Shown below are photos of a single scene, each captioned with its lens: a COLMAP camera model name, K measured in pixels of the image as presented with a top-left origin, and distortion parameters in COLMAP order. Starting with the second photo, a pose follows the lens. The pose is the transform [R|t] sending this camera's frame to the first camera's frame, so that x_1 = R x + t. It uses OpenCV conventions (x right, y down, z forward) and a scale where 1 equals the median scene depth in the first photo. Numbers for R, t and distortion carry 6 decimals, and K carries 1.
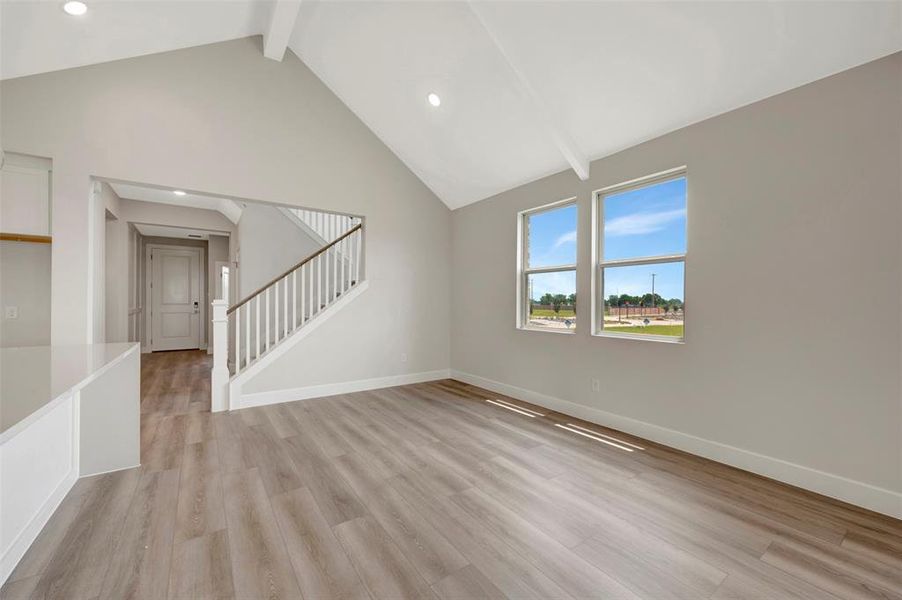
lens RADIAL K [[355.9, 0, 451.4], [0, 355.9, 298.5], [0, 0, 1]] dist [0.001032, 0.000106]
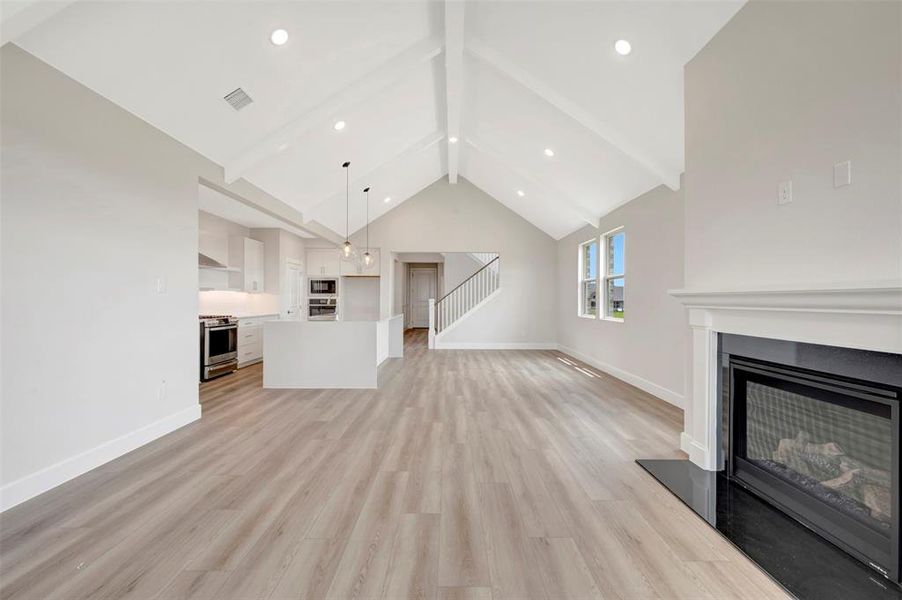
lens RADIAL K [[358.5, 0, 453.5], [0, 358.5, 297.2], [0, 0, 1]] dist [-0.000946, -0.000197]
pose [[0.822986, -0.003294, -0.568052, 0.783472], [0.002378, 0.999994, -0.002354, -0.000881], [0.568057, 0.000587, 0.822989, -0.813978]]
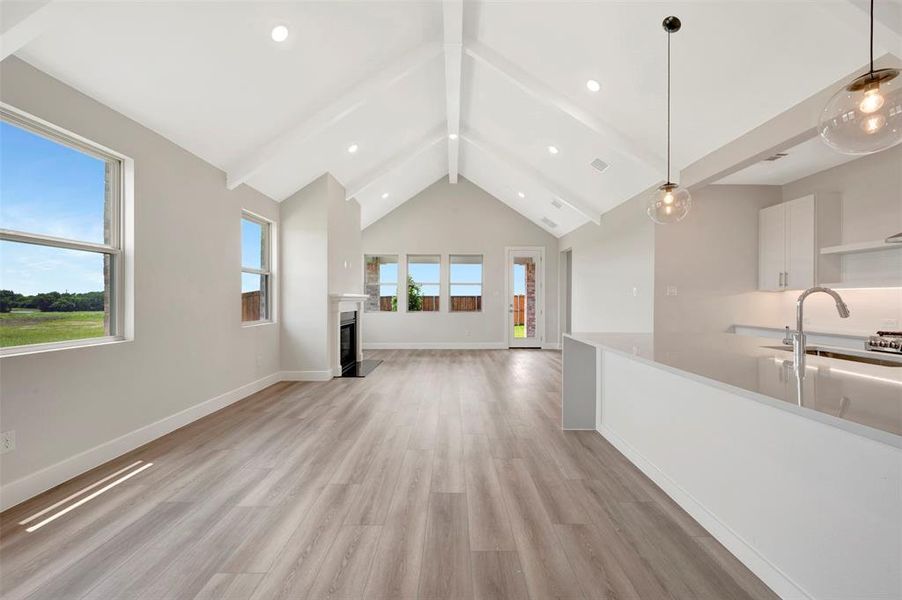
lens RADIAL K [[355.9, 0, 451.4], [0, 355.9, 298.5], [0, 0, 1]] dist [0.001032, 0.000106]
pose [[-0.816708, -0.005033, 0.577029, -0.511312], [-0.009243, 0.999948, -0.004362, 0.004320], [-0.576976, -0.008896, -0.816712, 1.045976]]
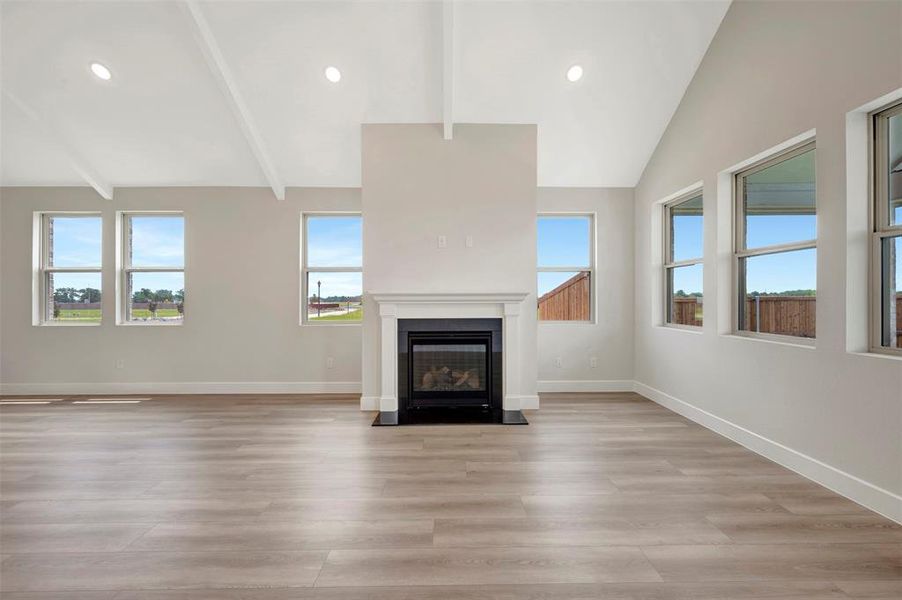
lens RADIAL K [[358.5, 0, 453.5], [0, 358.5, 297.2], [0, 0, 1]] dist [-0.000946, -0.000197]
pose [[0.562252, -0.004181, 0.826955, 0.017269], [-0.001180, 0.999982, 0.005858, -0.004424], [-0.826965, -0.004269, 0.562237, -0.693611]]
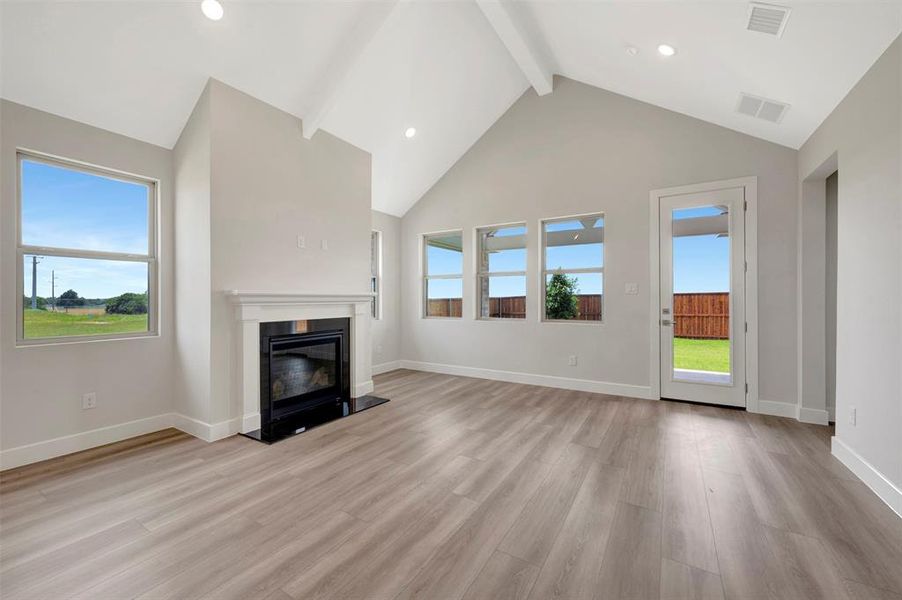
lens RADIAL K [[355.9, 0, 451.4], [0, 355.9, 298.5], [0, 0, 1]] dist [0.001032, 0.000106]
pose [[-0.394148, -0.002756, 0.919043, -0.245101], [-0.006045, 0.999982, 0.000406, -0.000574], [-0.919027, -0.005396, -0.394158, -0.048331]]
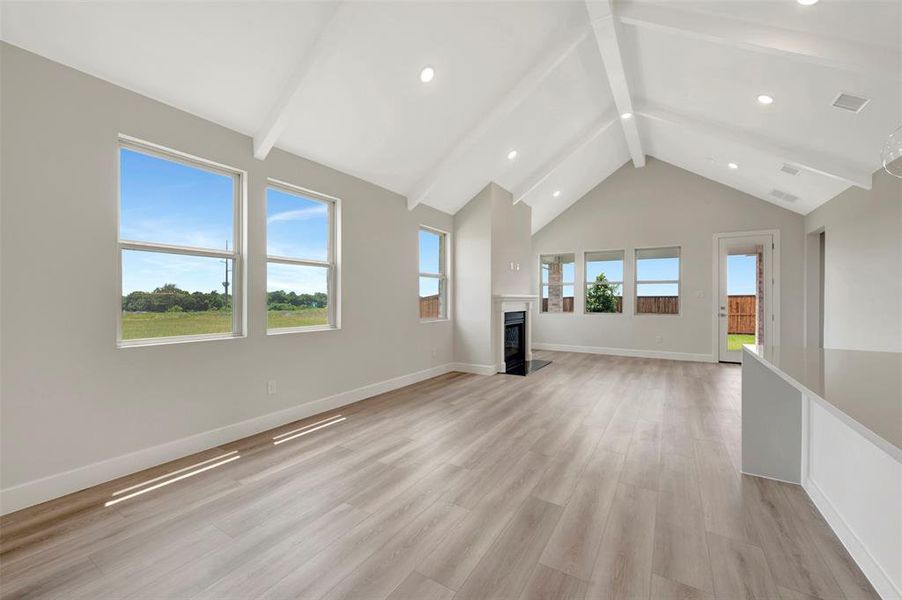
lens RADIAL K [[355.9, 0, 451.4], [0, 355.9, 298.5], [0, 0, 1]] dist [0.001032, 0.000106]
pose [[-0.391698, -0.004622, 0.920082, -0.633539], [-0.011523, 0.999934, 0.000118, 0.002706], [-0.920022, -0.010556, -0.391725, 0.923927]]
